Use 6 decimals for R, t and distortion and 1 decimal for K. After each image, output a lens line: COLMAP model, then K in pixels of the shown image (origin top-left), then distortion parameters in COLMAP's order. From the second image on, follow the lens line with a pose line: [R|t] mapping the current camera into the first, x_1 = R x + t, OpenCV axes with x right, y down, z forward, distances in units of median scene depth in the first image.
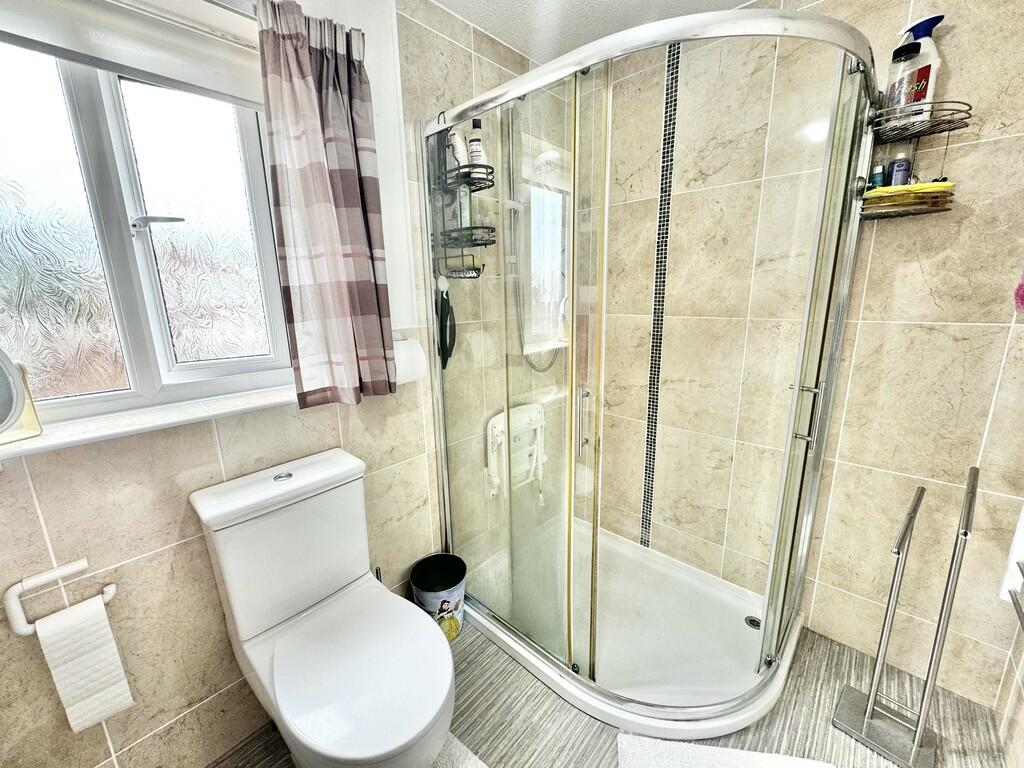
lens RADIAL K [[407.2, 0, 512.0], [0, 407.2, 384.0], [0, 0, 1]] dist [-0.000633, -0.000055]
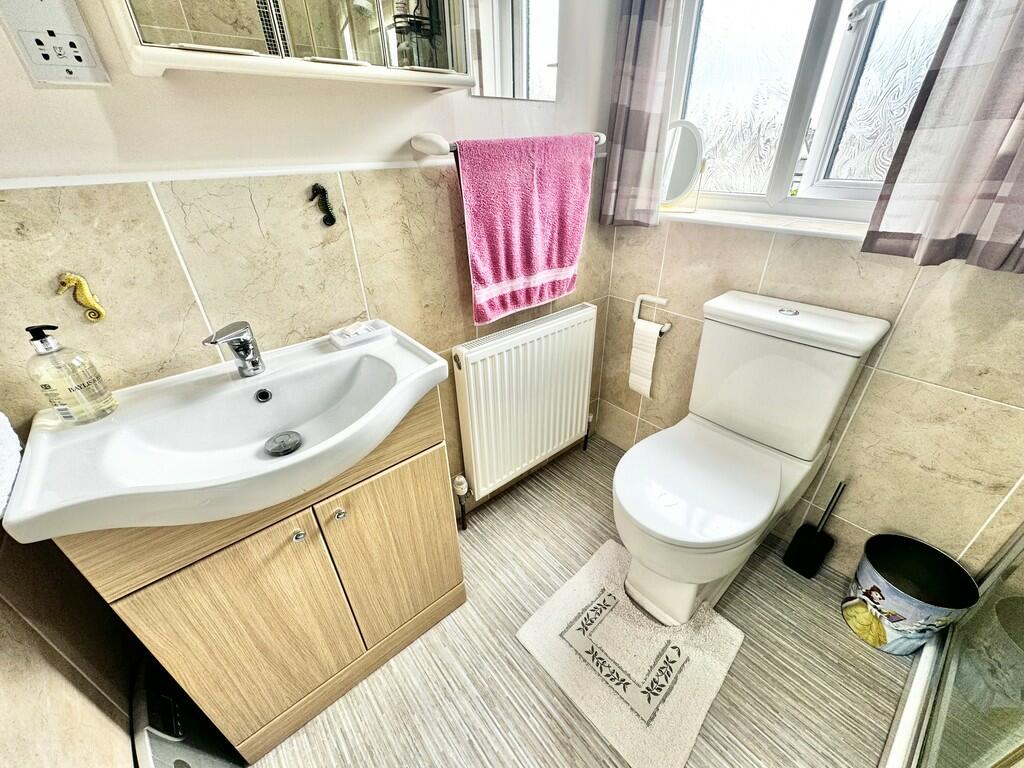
lens RADIAL K [[407.2, 0, 512.0], [0, 407.2, 384.0], [0, 0, 1]] dist [-0.000633, -0.000055]
pose [[-0.123091, 0.515336, -0.848102, 0.415629], [-0.195603, 0.825238, 0.529832, -0.015280], [0.972928, 0.231109, -0.000778, 0.375529]]
